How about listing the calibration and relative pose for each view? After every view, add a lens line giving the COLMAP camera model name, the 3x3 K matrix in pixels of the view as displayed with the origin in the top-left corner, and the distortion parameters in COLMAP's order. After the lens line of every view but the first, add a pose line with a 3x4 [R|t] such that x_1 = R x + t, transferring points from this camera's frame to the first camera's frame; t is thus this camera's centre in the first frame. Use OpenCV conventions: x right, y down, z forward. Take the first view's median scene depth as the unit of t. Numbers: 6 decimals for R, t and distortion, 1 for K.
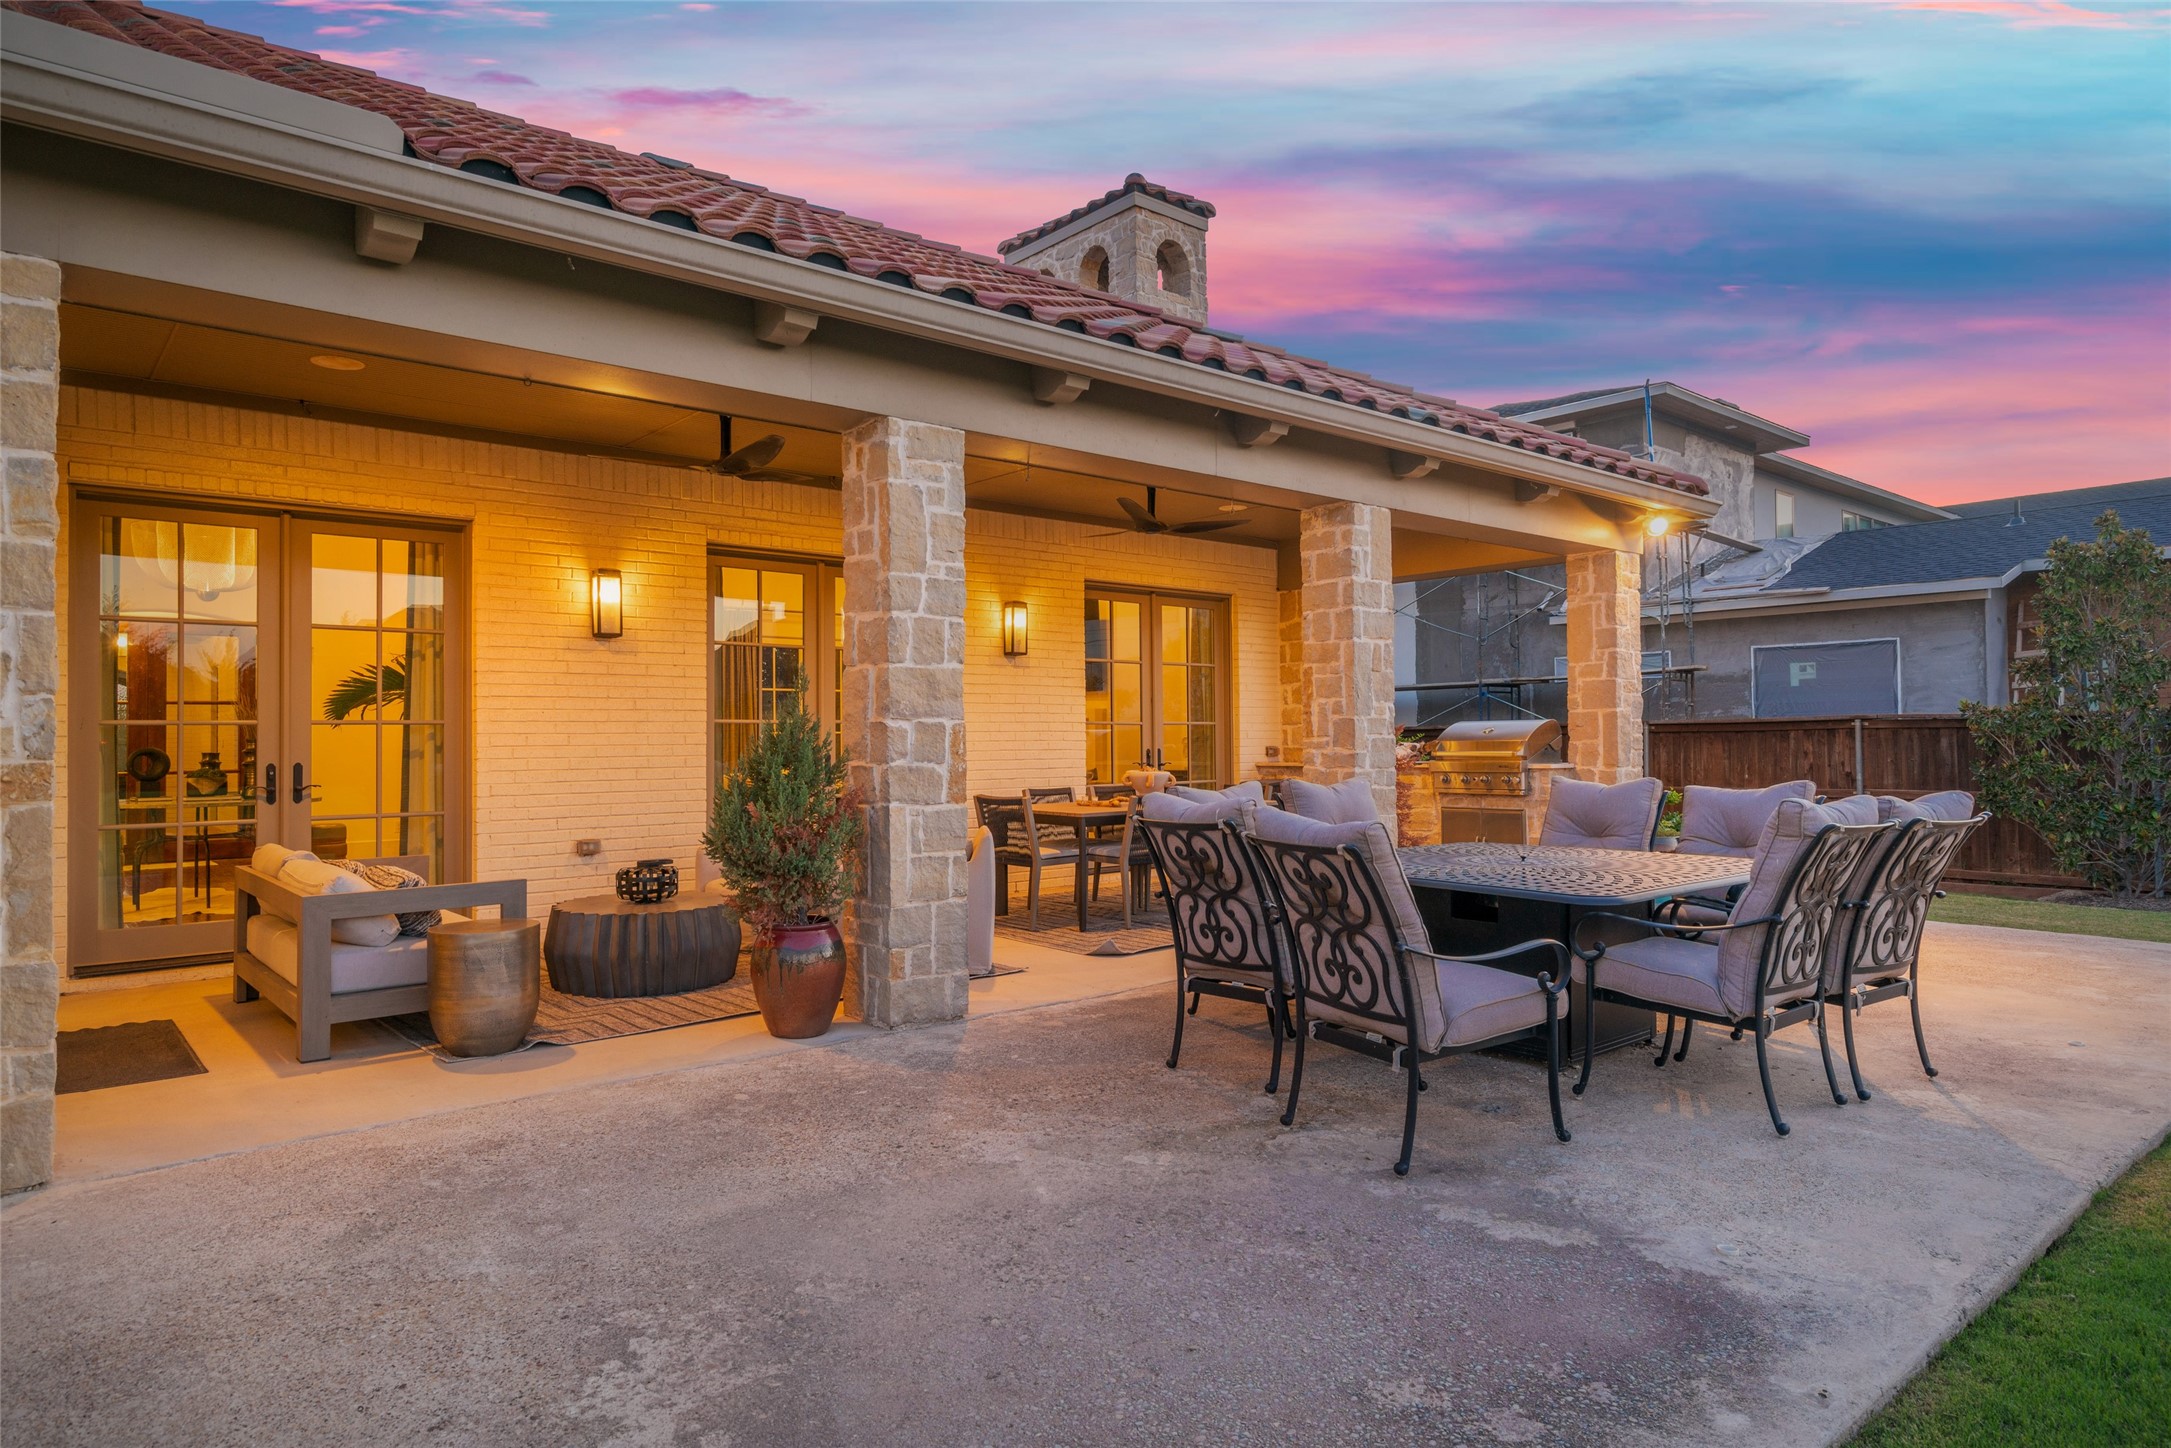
lens RADIAL K [[1208.7, 0, 1085.5], [0, 1208.7, 724.0], [0, 0, 1]] dist [-0.000529, -0.000005]
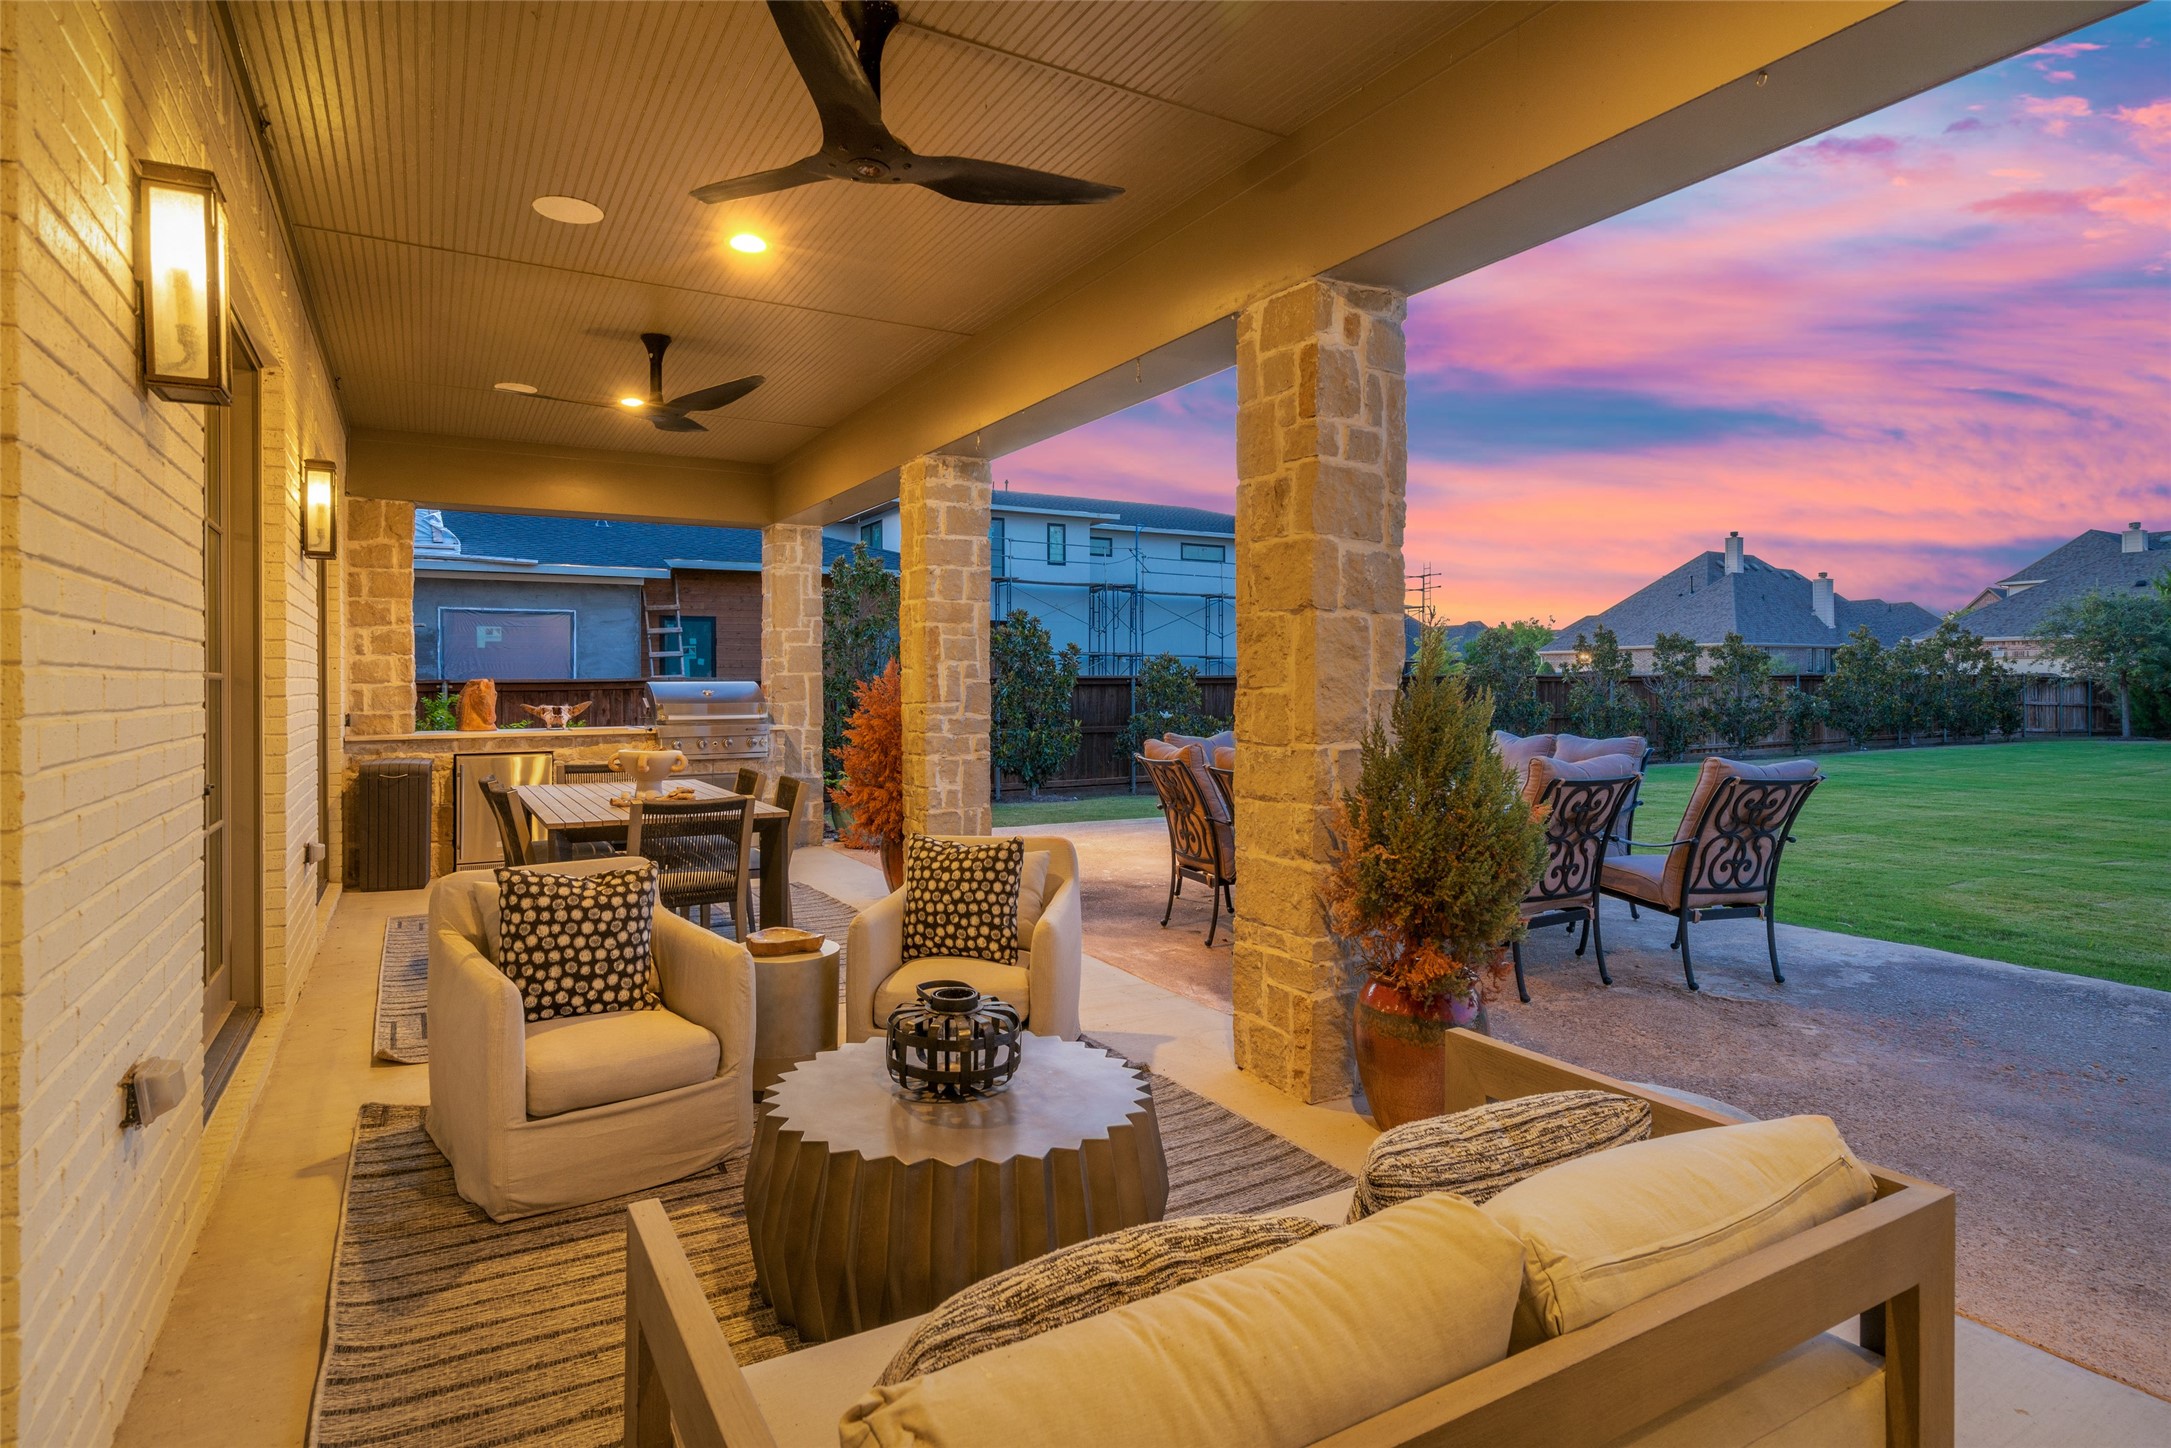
lens RADIAL K [[1092.6, 0, 1084.7], [0, 1092.6, 689.0], [0, 0, 1]] dist [0.003241, 0.001070]
pose [[0.234113, 0.003568, 0.972203, -0.602847], [-0.010744, 0.999942, -0.001082, 0.000606], [-0.972150, -0.010192, 0.234137, 0.696488]]
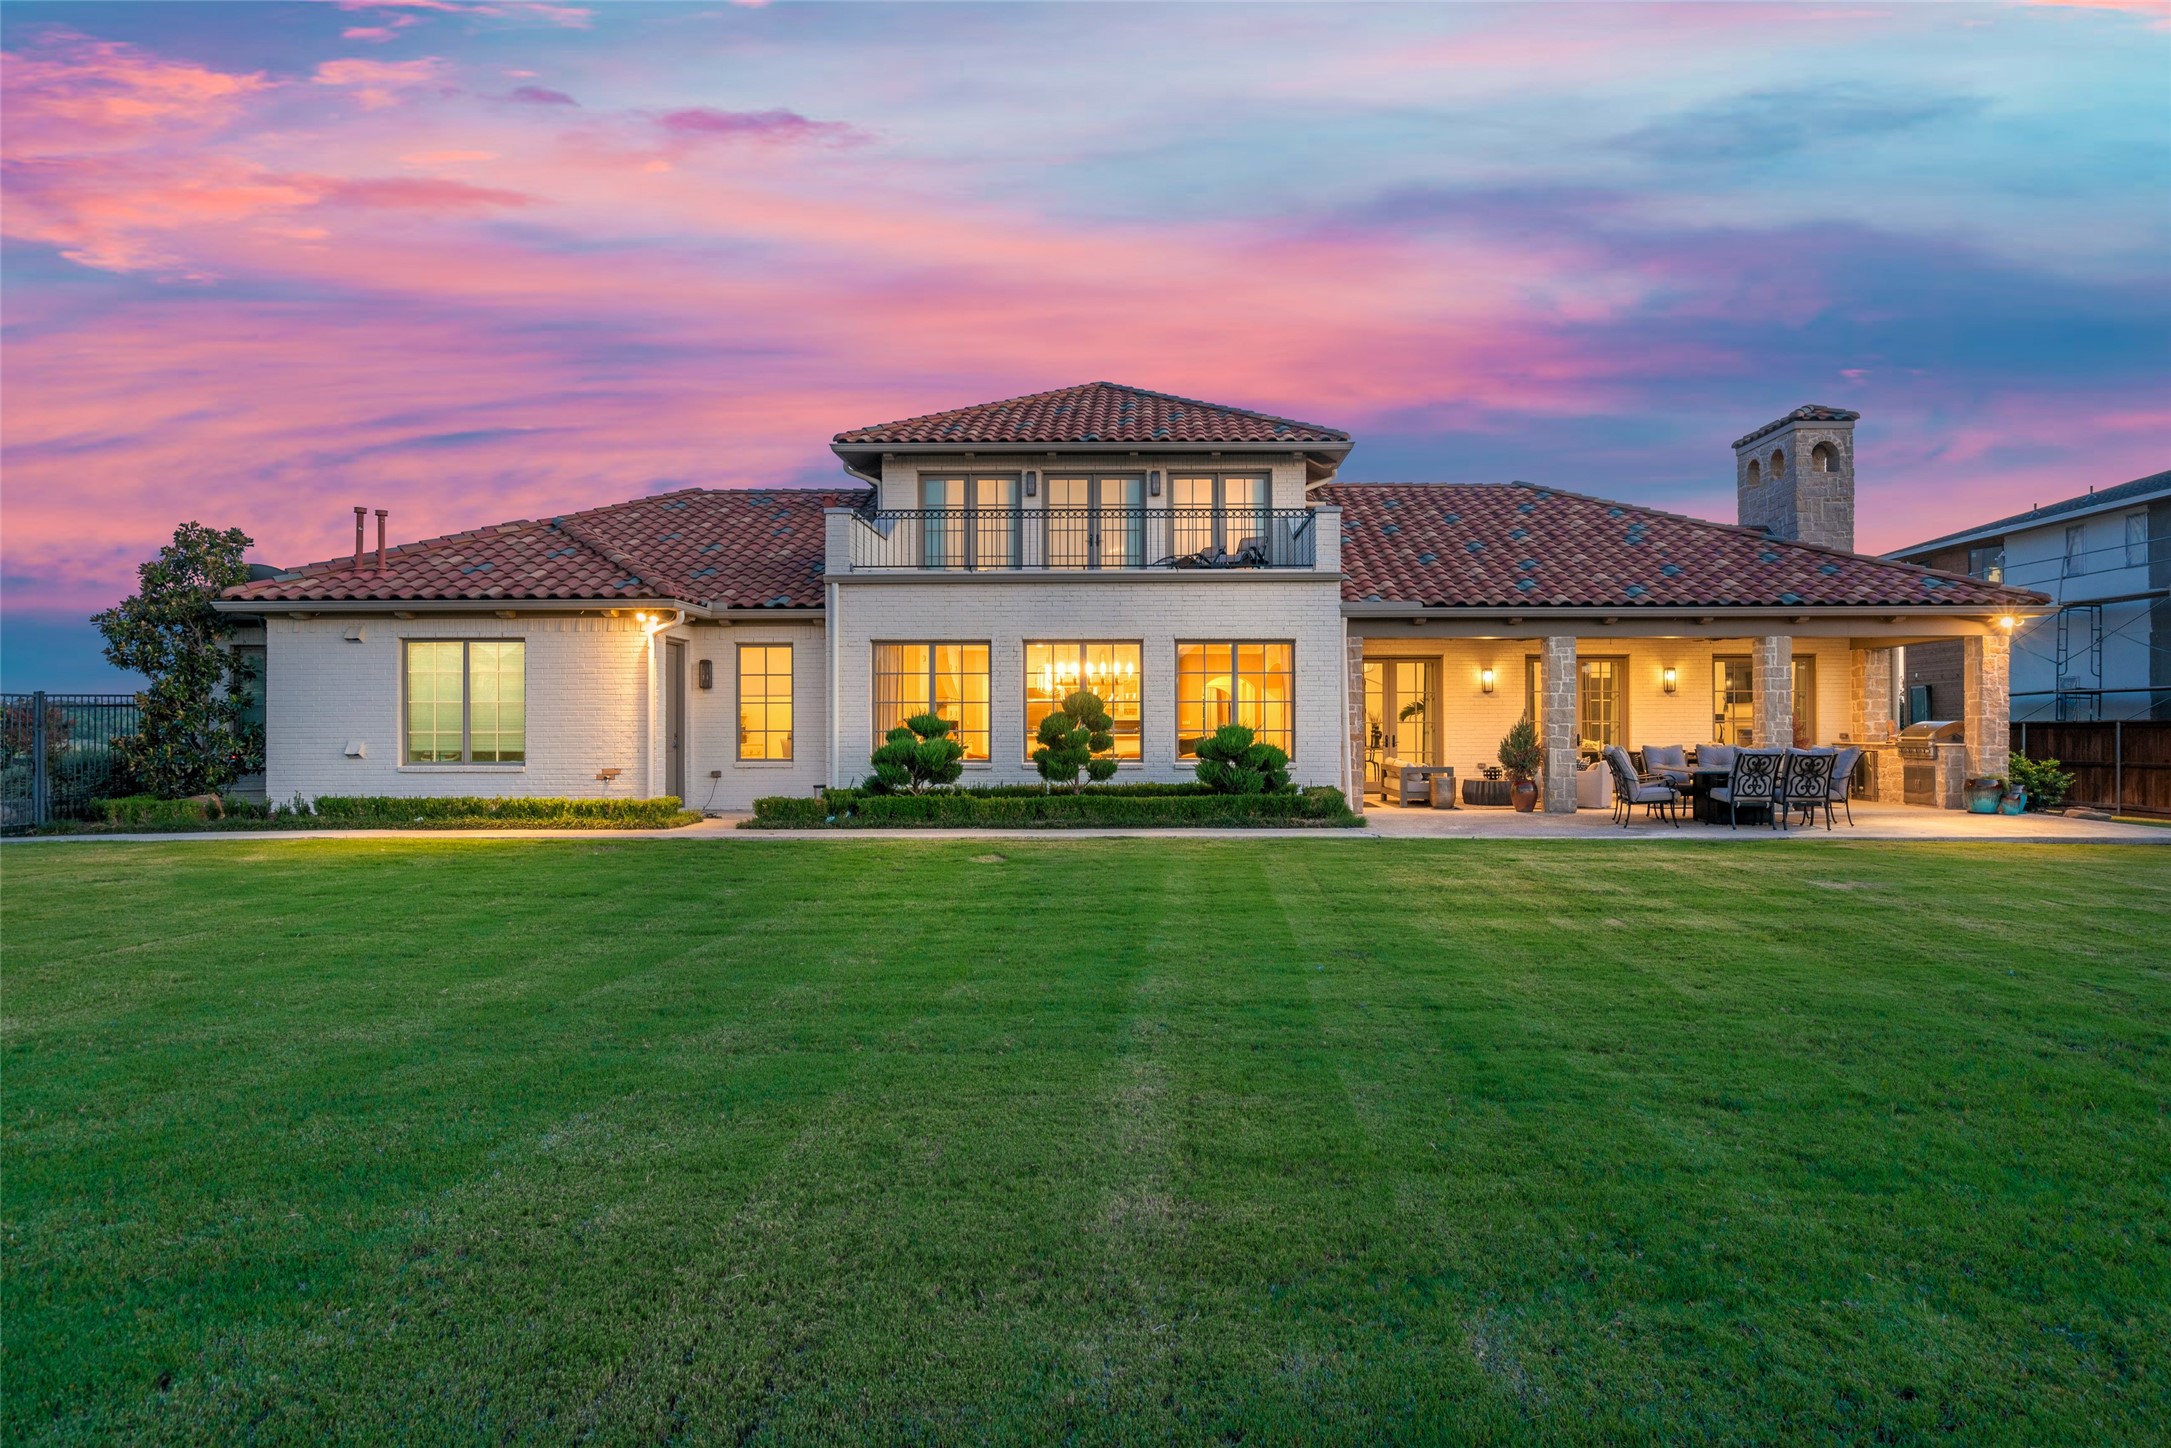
lens RADIAL K [[1092.6, 0, 1084.7], [0, 1092.6, 689.0], [0, 0, 1]] dist [0.003241, 0.001070]
pose [[0.685214, -0.018461, -0.728108, 0.845830], [0.006687, 0.999796, -0.019057, -0.037570], [0.728311, 0.008190, 0.685198, -1.488628]]
